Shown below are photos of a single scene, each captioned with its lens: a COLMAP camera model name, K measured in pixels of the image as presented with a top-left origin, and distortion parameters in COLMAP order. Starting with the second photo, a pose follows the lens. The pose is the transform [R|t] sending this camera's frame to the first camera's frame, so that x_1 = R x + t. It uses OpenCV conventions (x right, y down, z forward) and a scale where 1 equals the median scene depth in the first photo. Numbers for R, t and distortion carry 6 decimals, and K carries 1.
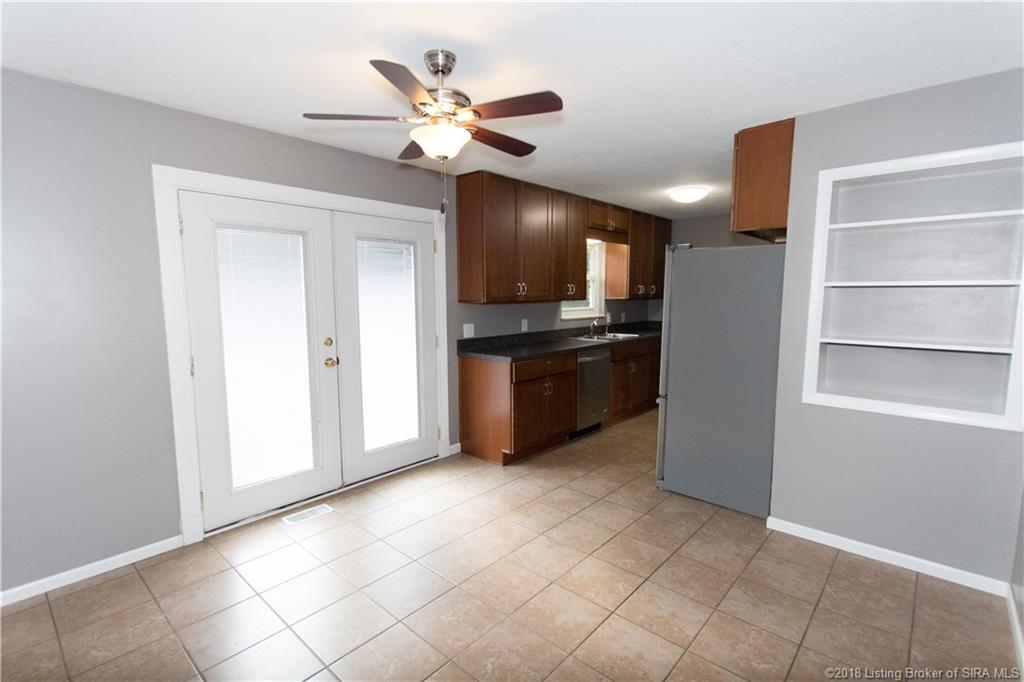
lens RADIAL K [[477.9, 0, 513.1], [0, 477.9, 345.6], [0, 0, 1]] dist [-0.001538, -0.000553]
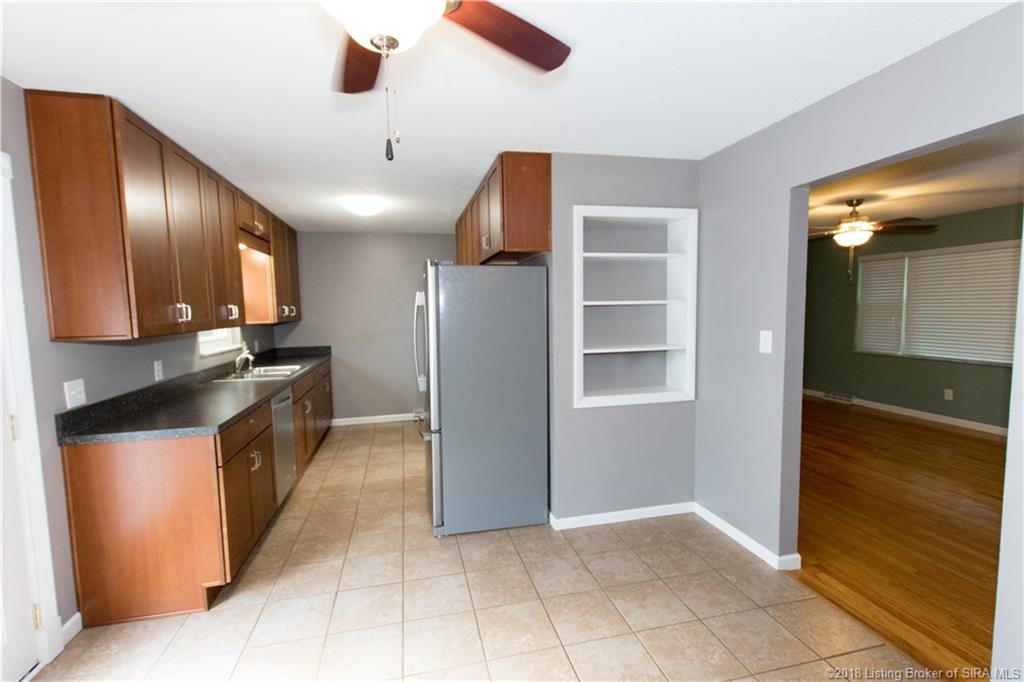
lens RADIAL K [[462.5, 0, 514.2], [0, 462.5, 345.8], [0, 0, 1]] dist [0.004725, -0.000582]
pose [[0.570439, -0.077356, 0.817689, -0.226666], [0.108188, 0.993957, 0.018557, -0.040044], [-0.814183, 0.077878, 0.575361, 0.302465]]
